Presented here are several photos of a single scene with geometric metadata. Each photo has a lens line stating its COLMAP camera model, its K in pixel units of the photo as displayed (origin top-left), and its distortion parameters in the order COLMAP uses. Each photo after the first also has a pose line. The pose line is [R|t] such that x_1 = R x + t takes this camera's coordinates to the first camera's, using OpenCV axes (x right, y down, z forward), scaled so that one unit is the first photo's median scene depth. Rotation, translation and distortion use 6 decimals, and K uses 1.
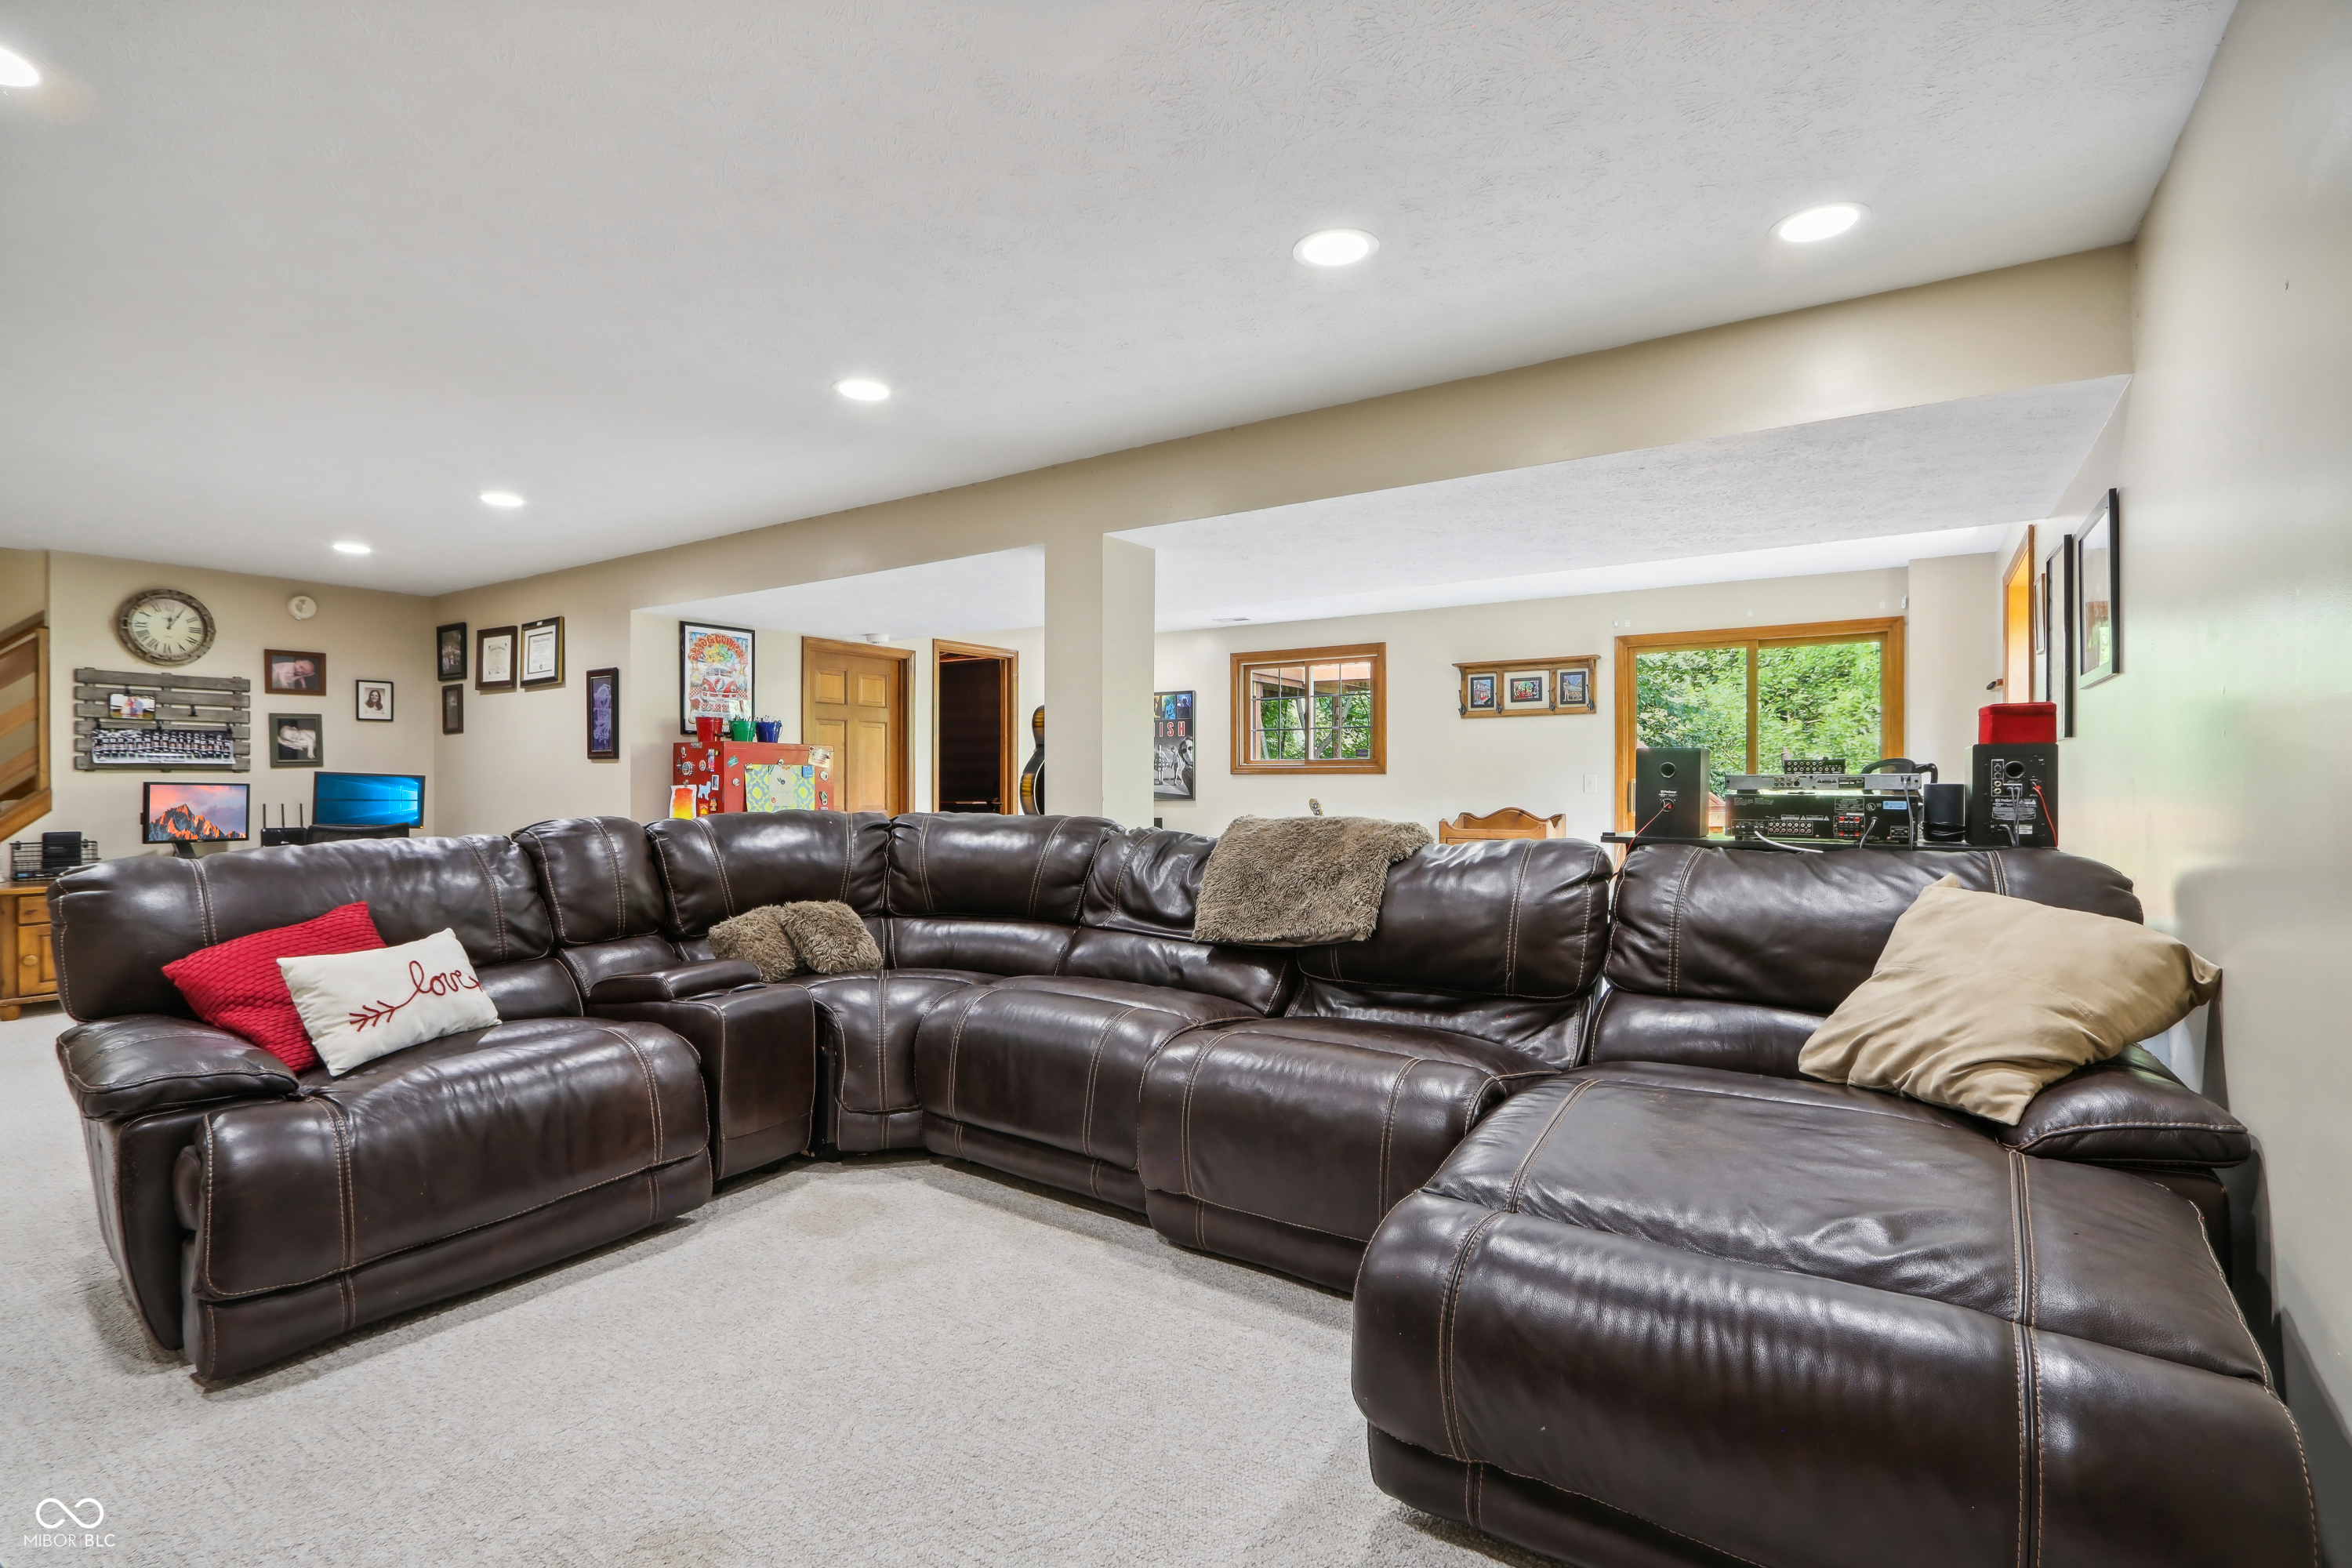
lens RADIAL K [[1107.2, 0, 1150.3], [0, 1107.2, 782.8], [0, 0, 1]] dist [-0.012827, -0.000147]
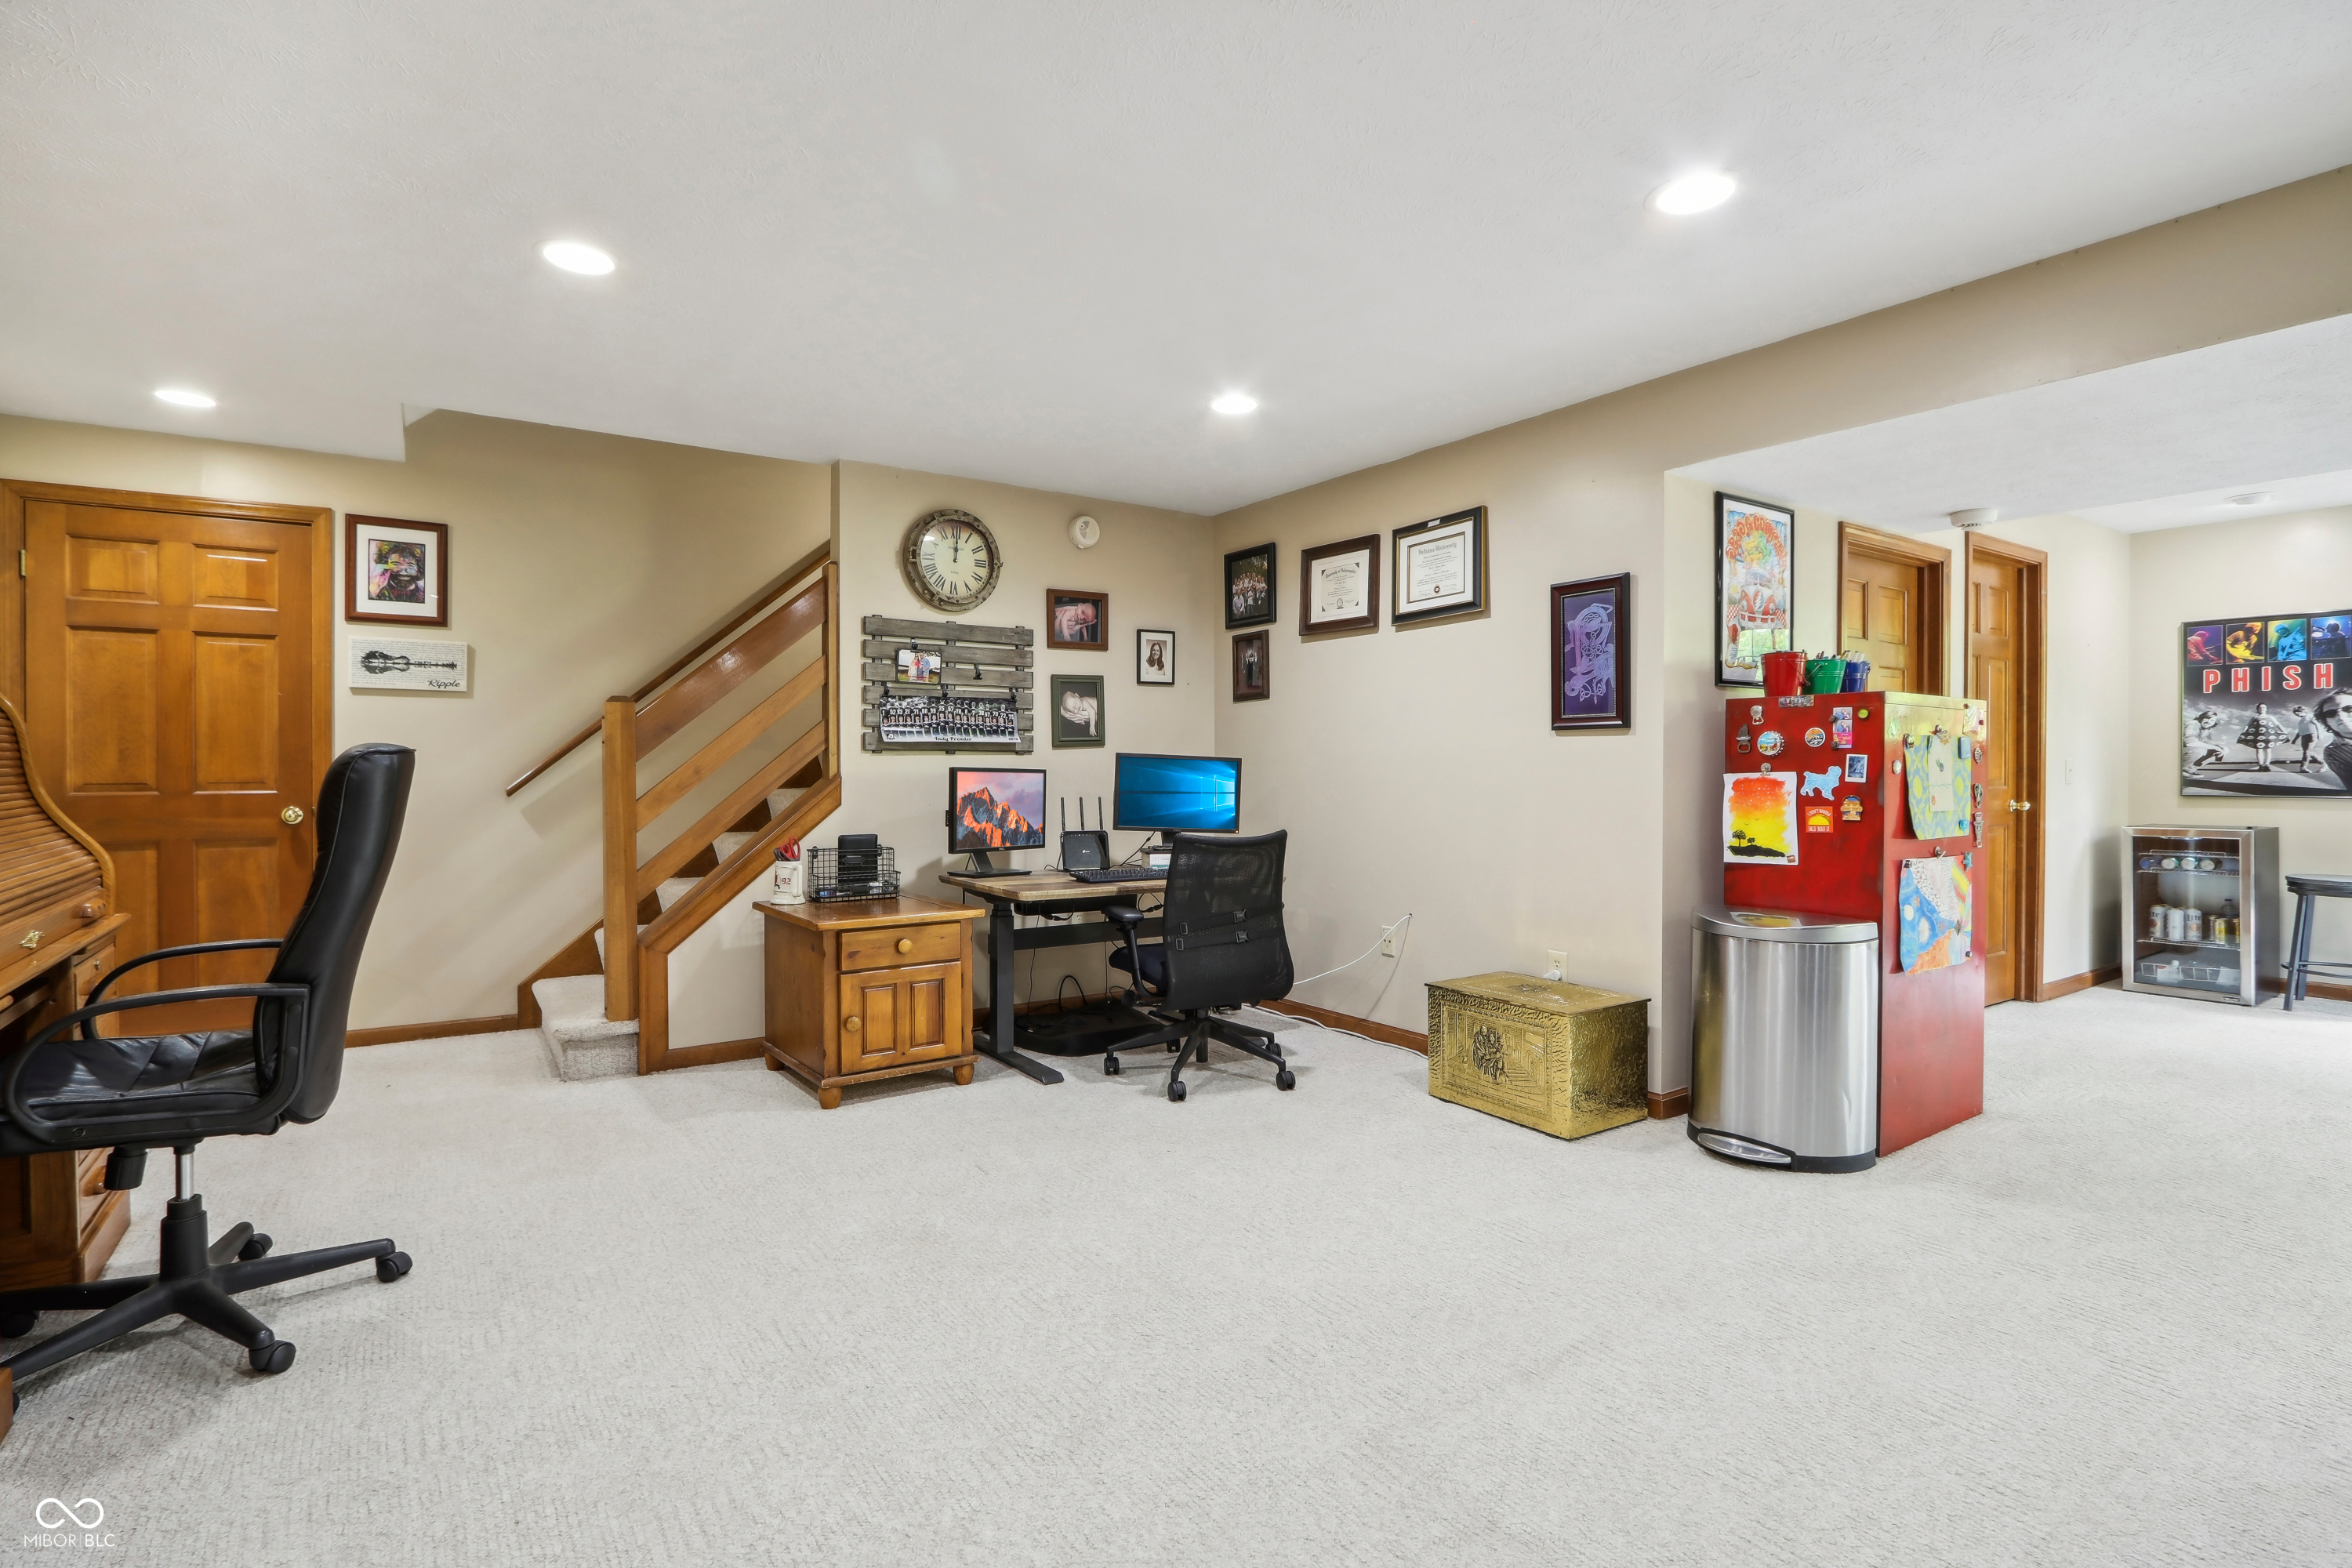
lens RADIAL K [[1107.2, 0, 1150.3], [0, 1107.2, 782.8], [0, 0, 1]] dist [-0.012827, -0.000147]
pose [[0.926646, 0.005456, -0.375895, -0.475894], [-0.000195, 0.999902, 0.014032, -0.000637], [0.375934, -0.012930, 0.926556, 0.340630]]
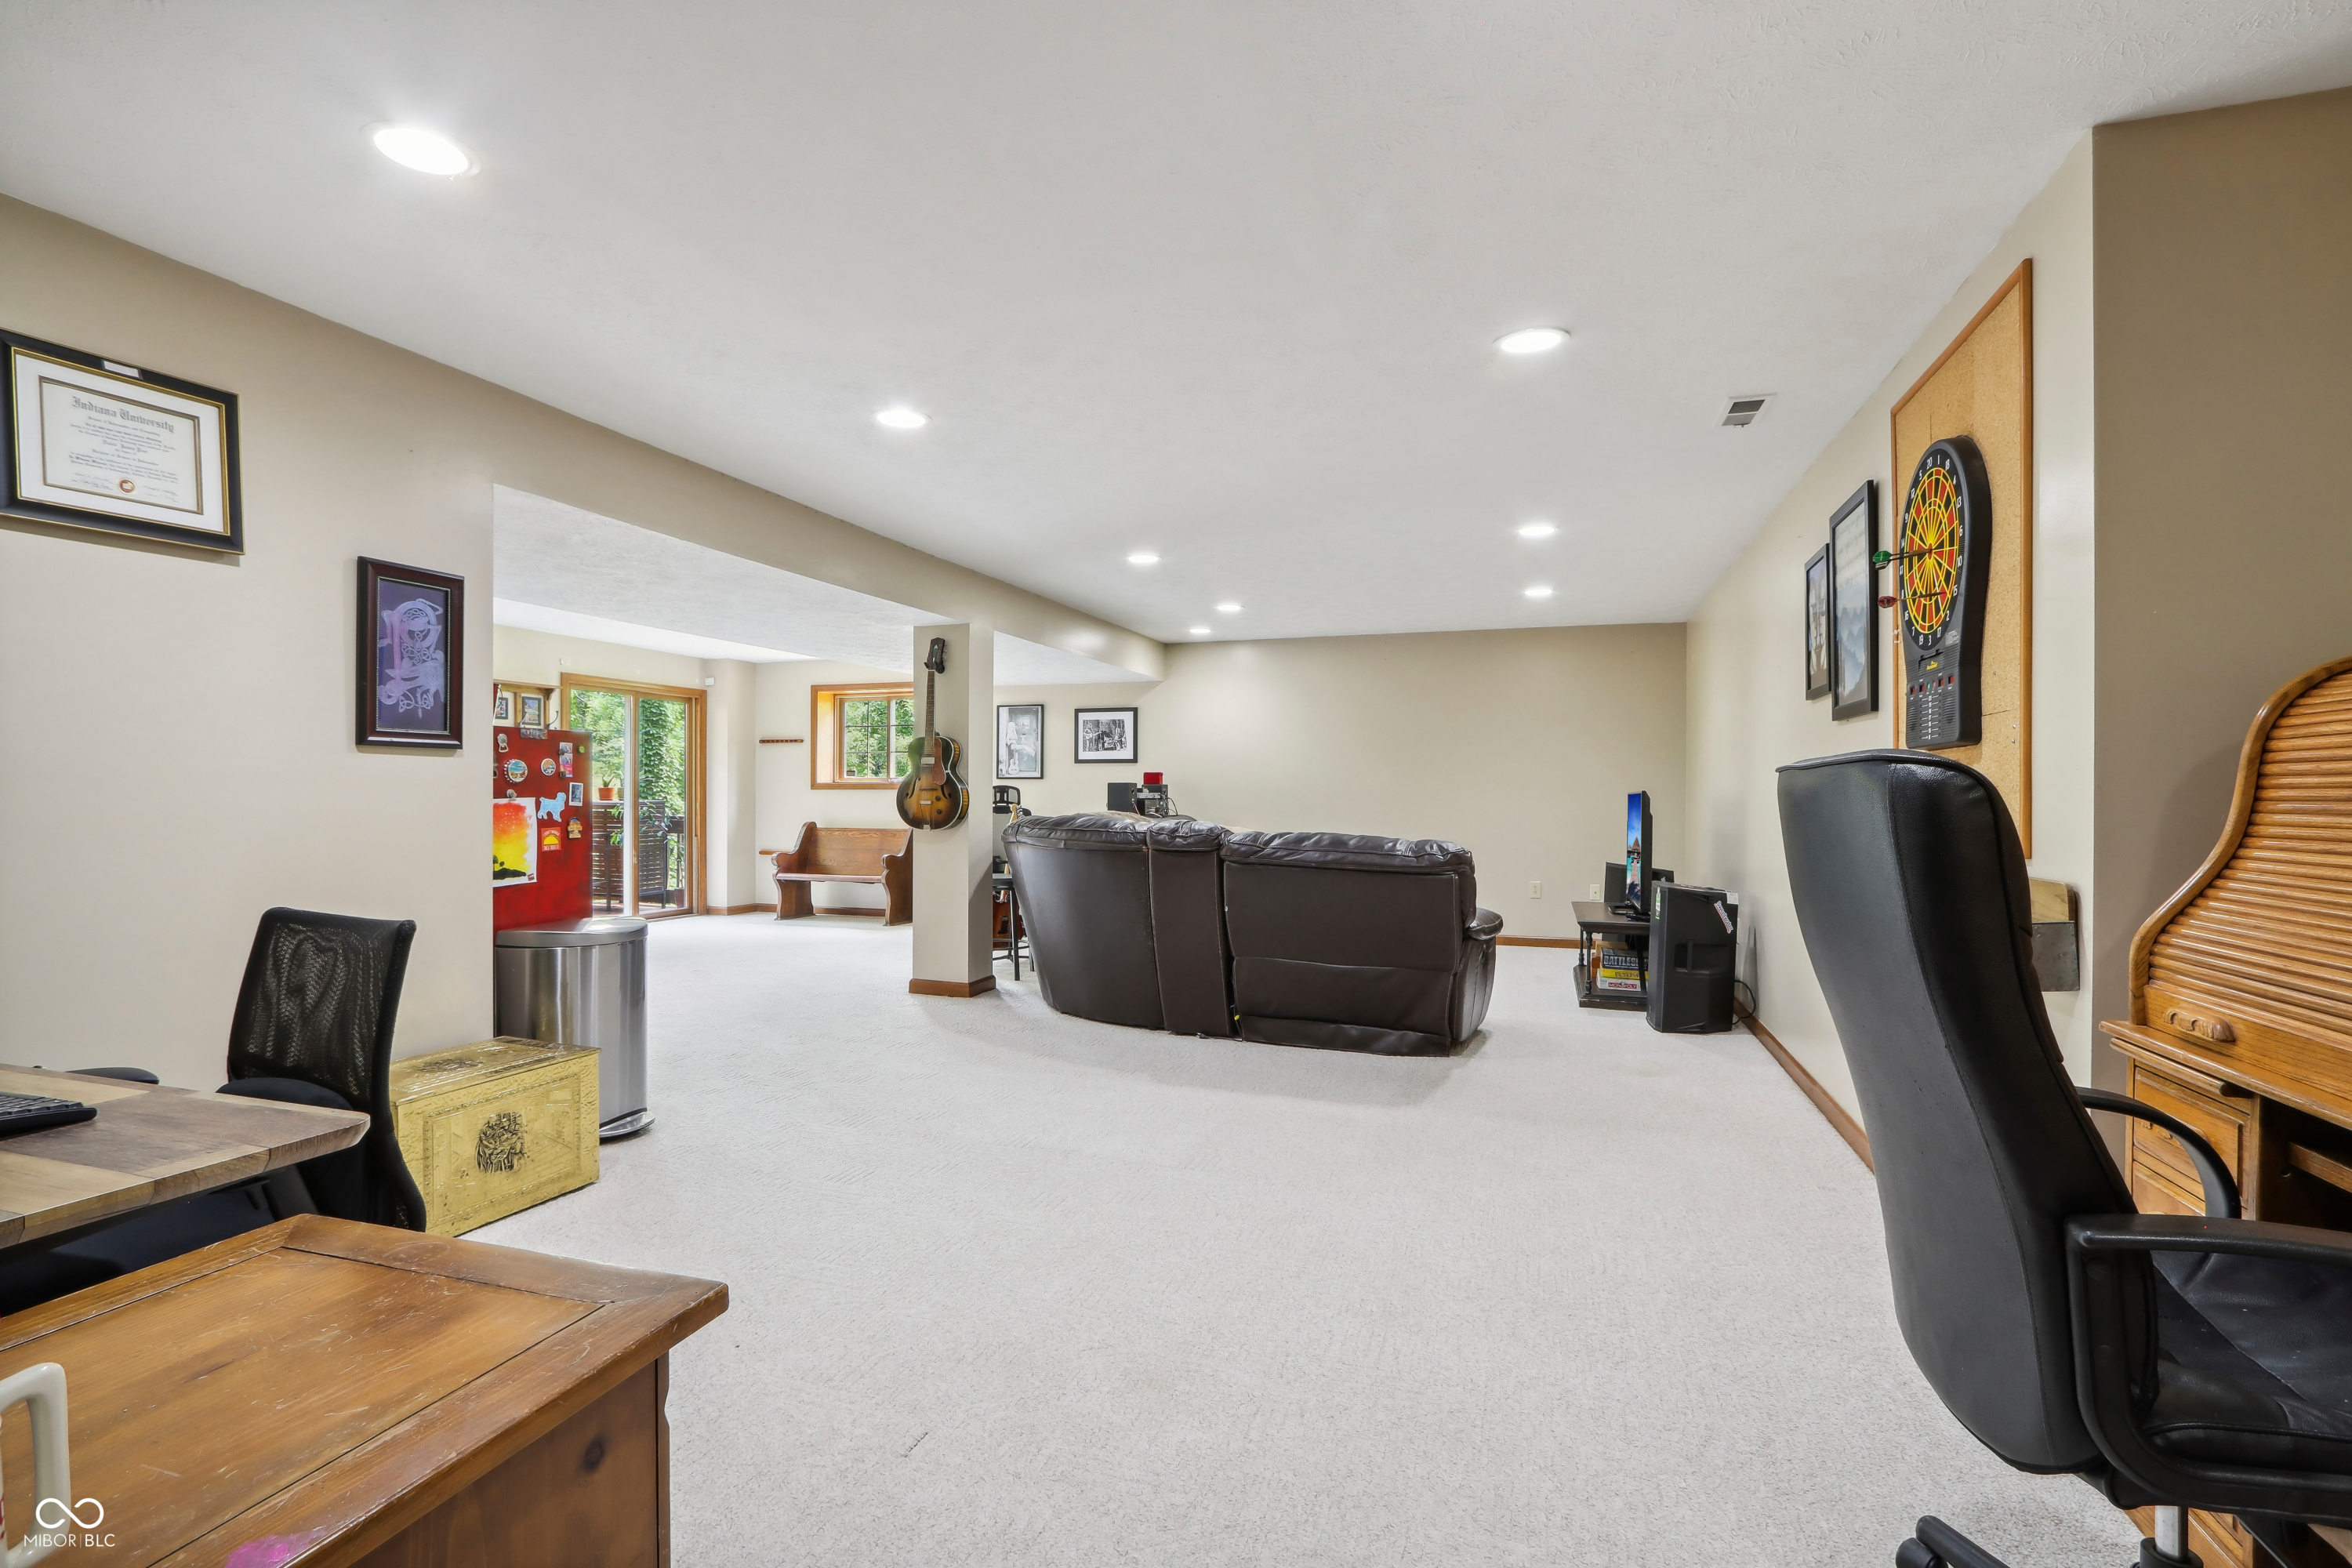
lens RADIAL K [[1101.8, 0, 1176.0], [0, 1101.8, 784.0], [0, 0, 1]] dist [-0.000047, 0.000024]
pose [[-0.268632, 0.009809, 0.963193, -1.037684], [-0.002465, 0.999938, -0.010871, -0.000174], [-0.963240, -0.005295, -0.268591, 0.774976]]
